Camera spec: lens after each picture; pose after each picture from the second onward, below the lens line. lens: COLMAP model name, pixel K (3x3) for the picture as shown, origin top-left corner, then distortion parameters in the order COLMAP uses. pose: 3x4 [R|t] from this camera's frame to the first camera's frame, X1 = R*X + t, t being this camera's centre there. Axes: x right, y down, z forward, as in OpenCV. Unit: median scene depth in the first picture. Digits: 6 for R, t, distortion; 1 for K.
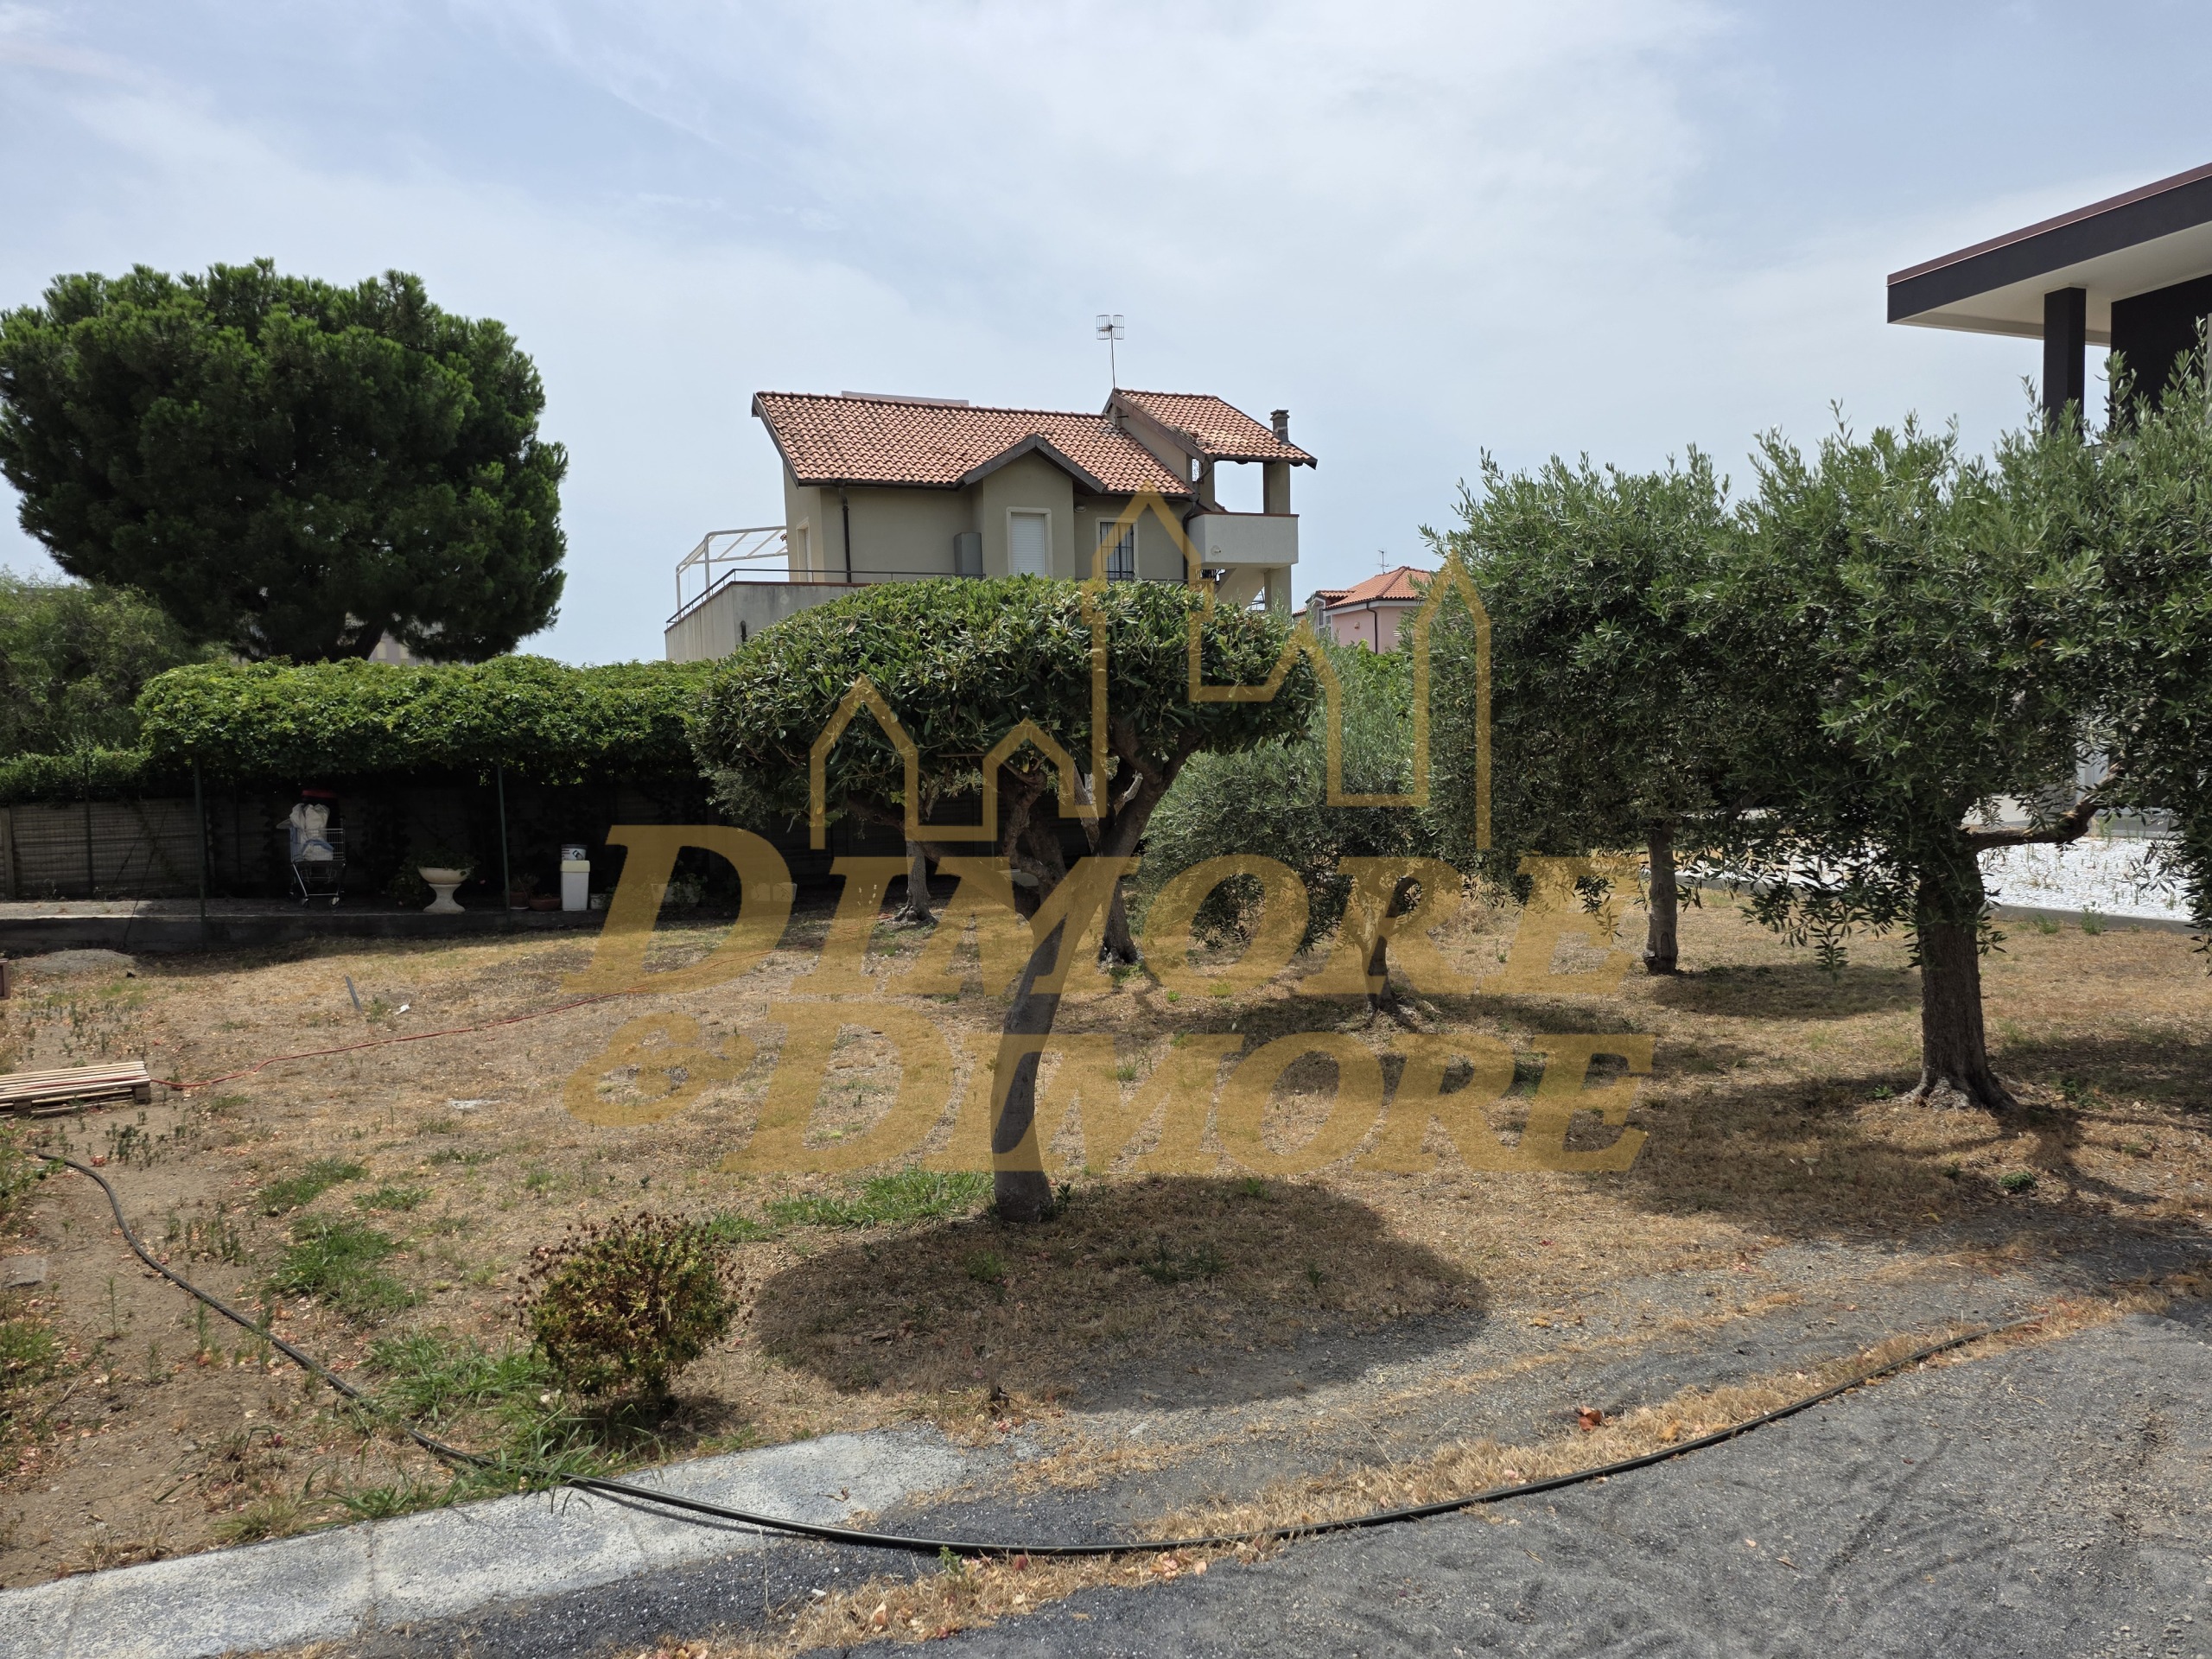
lens RADIAL K [[1443.2, 0, 1098.4], [0, 1443.2, 876.0], [0, 0, 1]] dist [0.050674, -0.038183]
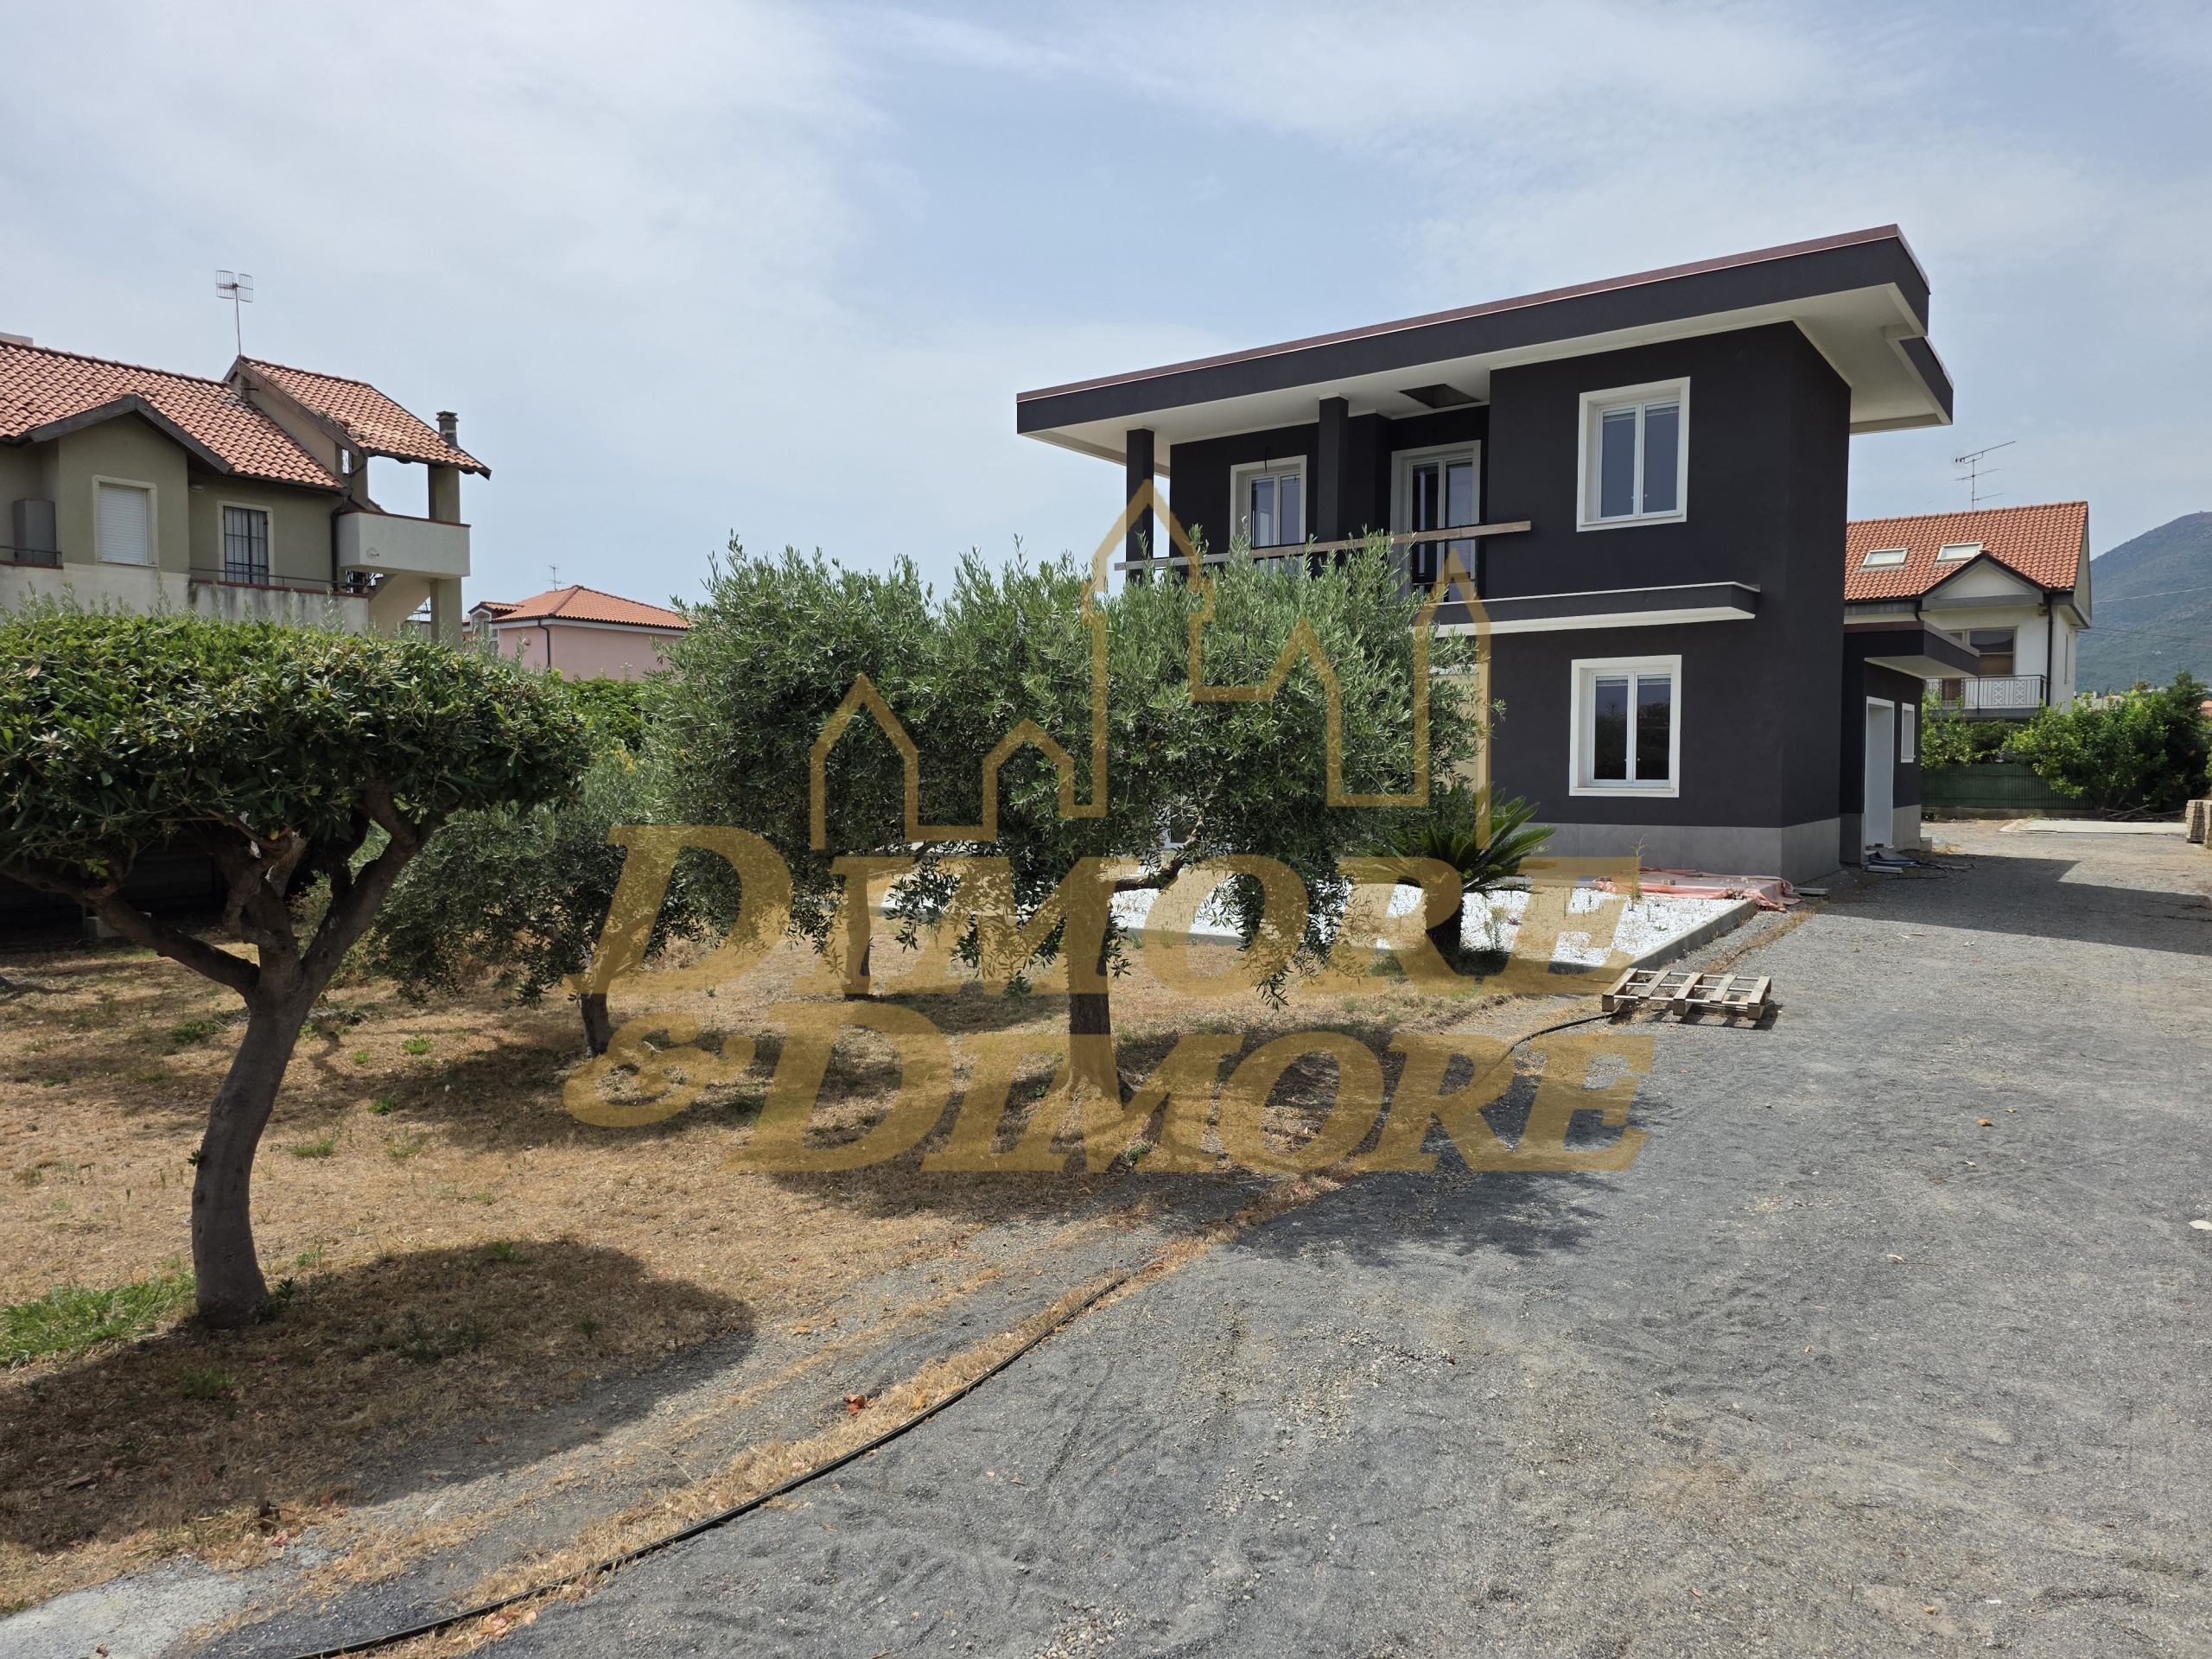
lens RADIAL K [[1452.6, 0, 1106.0], [0, 1452.6, 829.5], [0, 0, 1]] dist [0.098049, -0.092818]
pose [[0.847802, 0.010047, 0.530218, -0.082483], [0.015776, 0.998900, -0.044153, -0.019785], [-0.530078, 0.045798, 0.846711, -0.080790]]
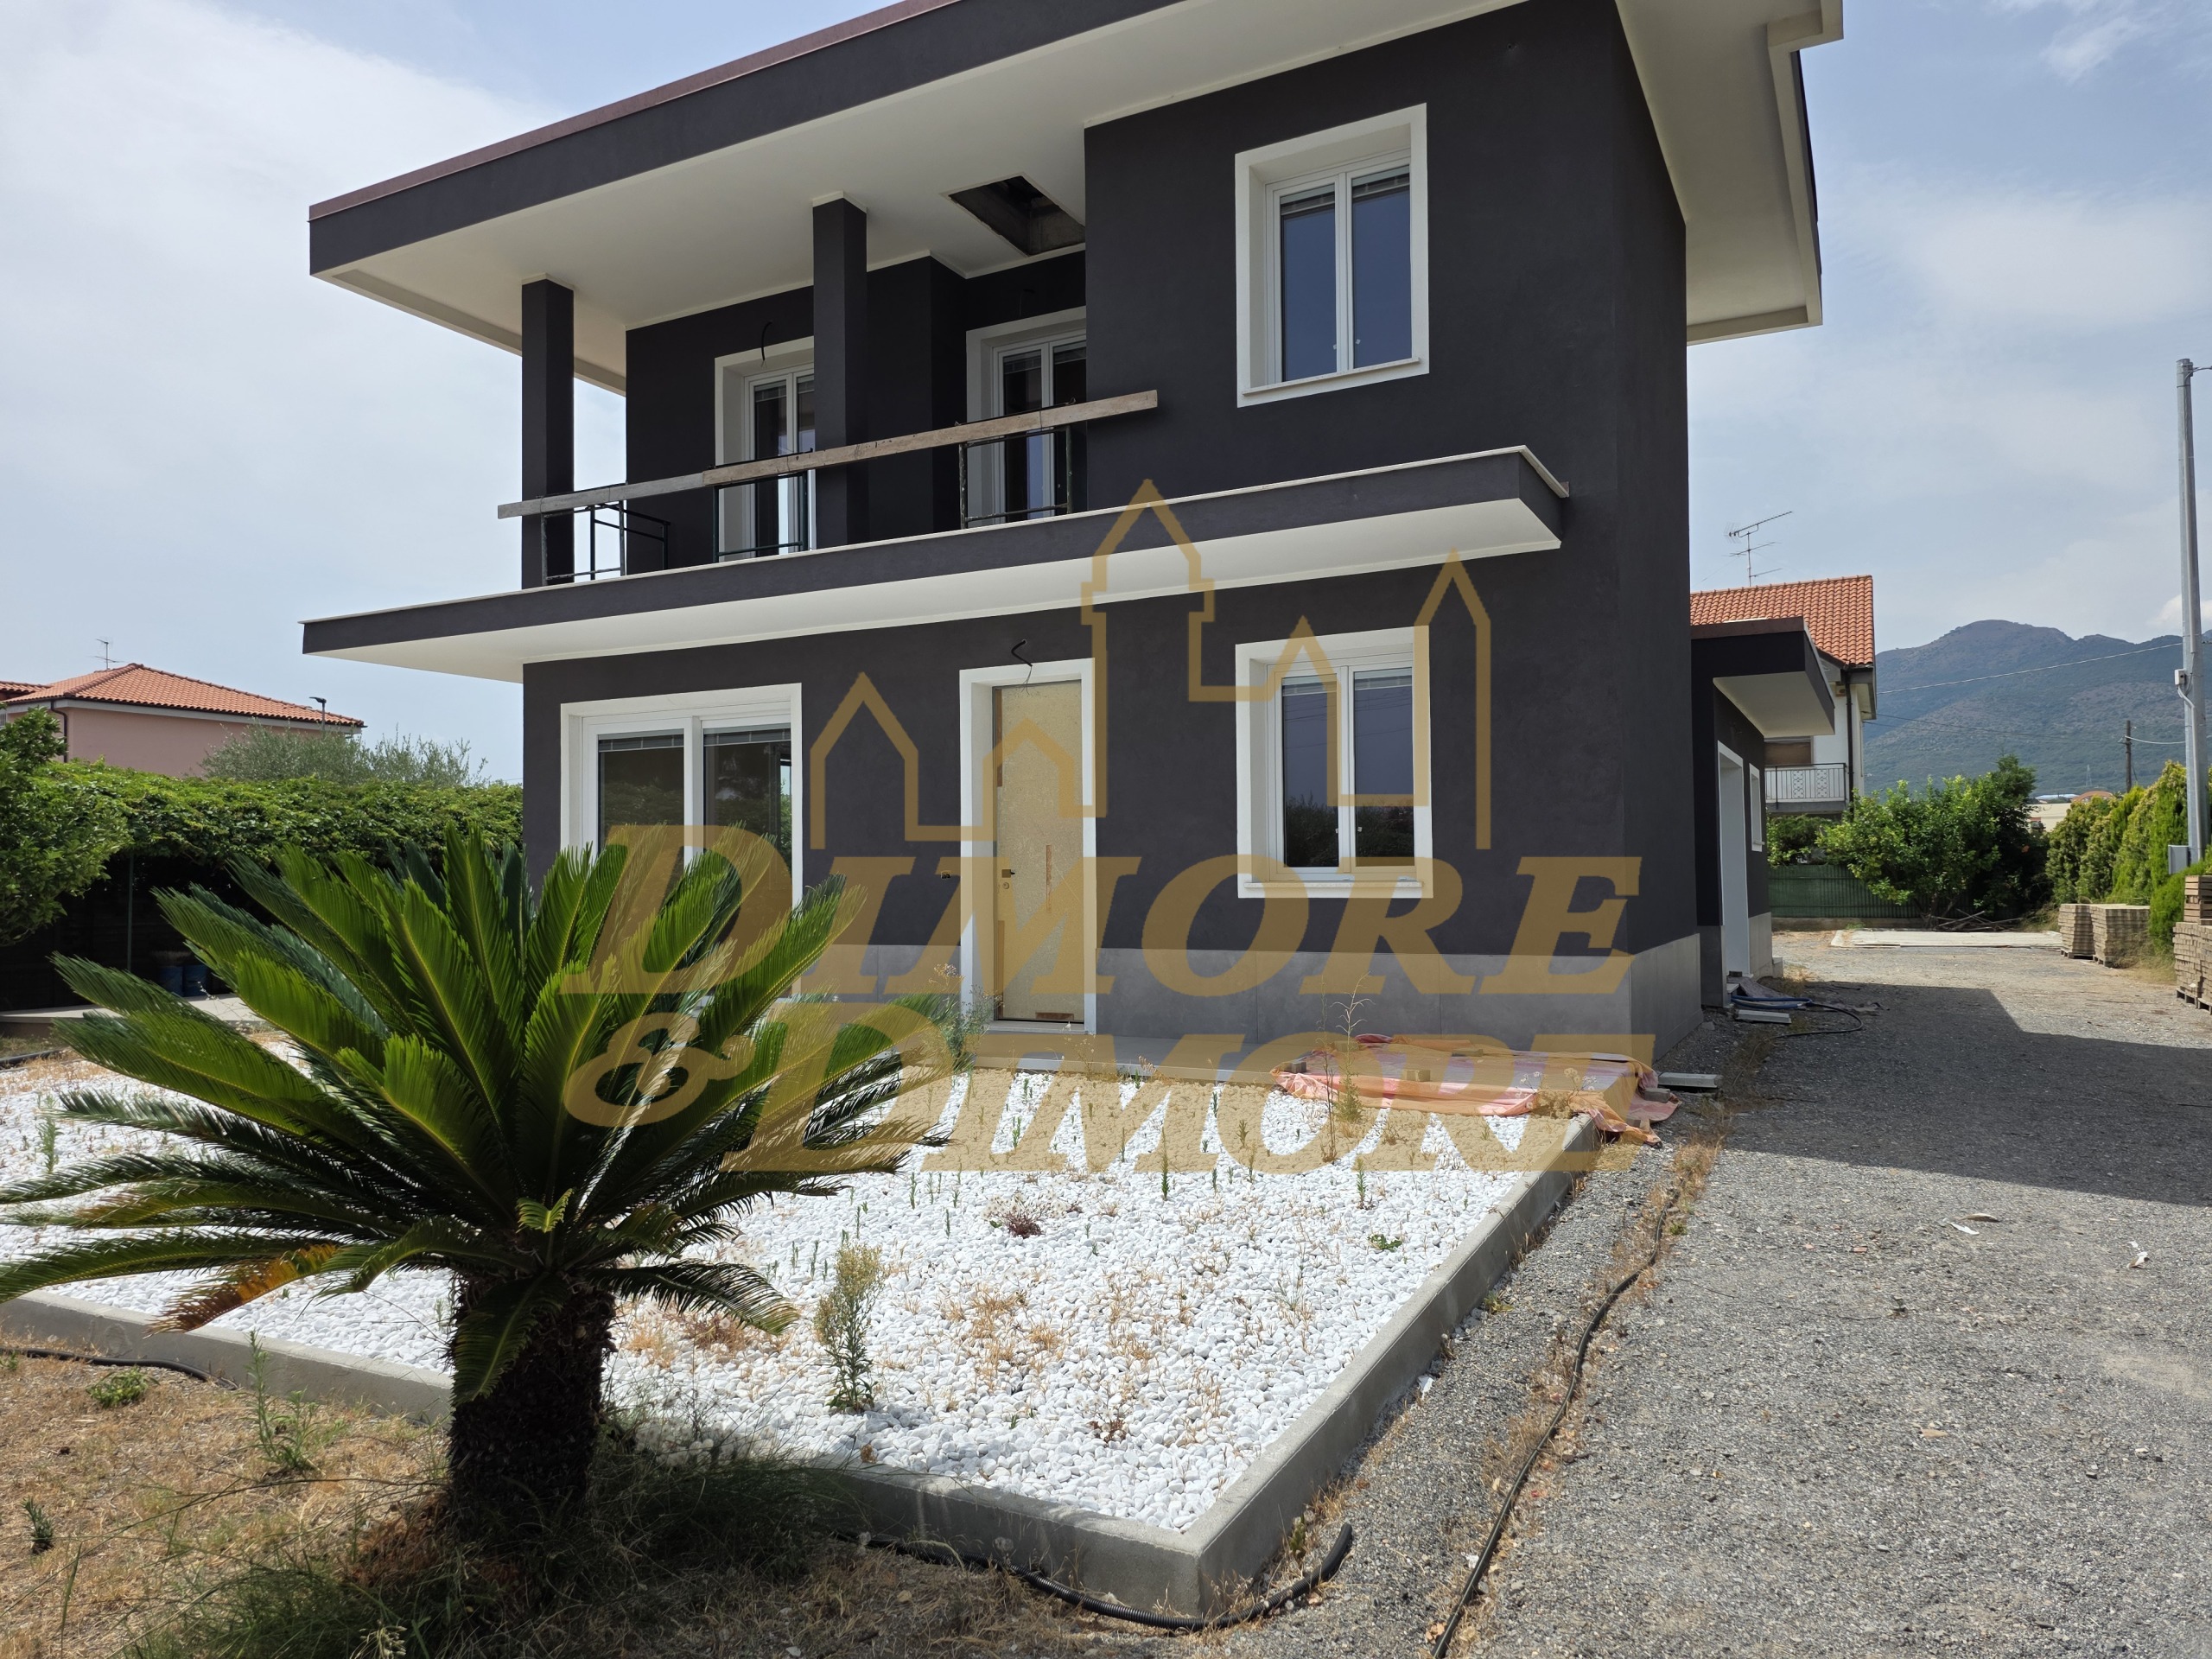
lens RADIAL K [[1452.6, 0, 1106.0], [0, 1452.6, 829.5], [0, 0, 1]] dist [0.098049, -0.092818]
pose [[0.768755, 0.048861, 0.637674, 0.982204], [0.038083, 0.991811, -0.121907, -0.082491], [-0.638408, 0.118001, 0.760599, 0.688340]]
